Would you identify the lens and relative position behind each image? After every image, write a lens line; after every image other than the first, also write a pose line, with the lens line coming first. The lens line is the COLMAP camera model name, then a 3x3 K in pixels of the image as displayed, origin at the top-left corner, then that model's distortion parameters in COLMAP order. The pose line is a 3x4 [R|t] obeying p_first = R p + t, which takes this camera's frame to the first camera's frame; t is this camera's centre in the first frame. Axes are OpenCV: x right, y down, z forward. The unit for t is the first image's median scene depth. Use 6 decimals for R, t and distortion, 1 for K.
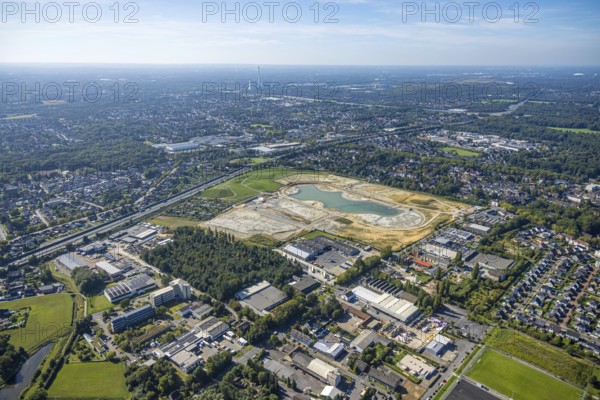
lens RADIAL K [[404.8, 0, 300.0], [0, 404.8, 200.0], [0, 0, 1]] dist [-0.000083, -0.000198]
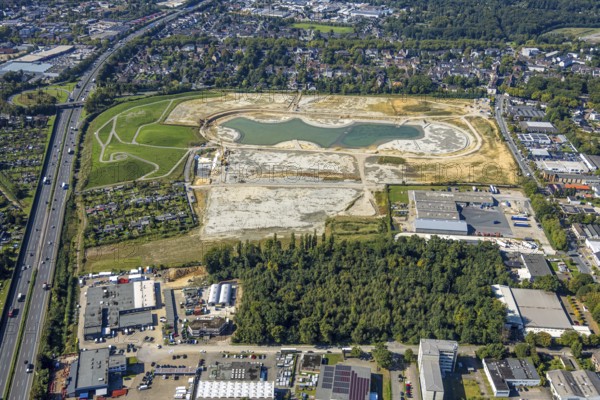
lens RADIAL K [[602.8, 0, 295.9], [0, 602.8, 200.8], [0, 0, 1]] dist [0.036658, -0.006693]
pose [[0.768427, -0.281308, 0.574792, -0.523829], [0.190505, 0.958035, 0.214189, -0.109262], [-0.610924, -0.055088, 0.789770, 0.323447]]
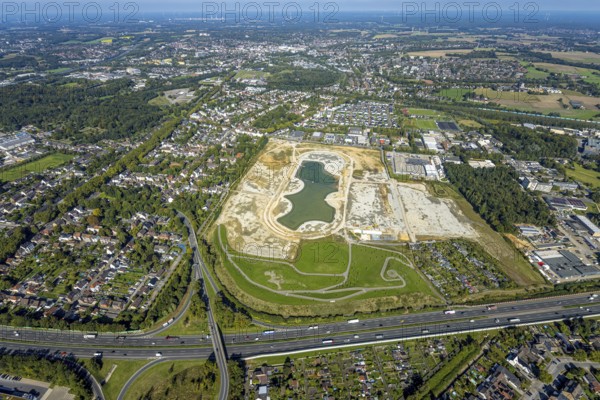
lens RADIAL K [[296.1, 0, 295.3], [0, 296.1, 201.0], [0, 0, 1]] dist [0.009348, -0.007905]
pose [[-0.543509, -0.460053, 0.702103, -0.415560], [0.270538, 0.695791, 0.665345, -0.492011], [-0.794611, 0.551567, -0.253706, 1.323034]]
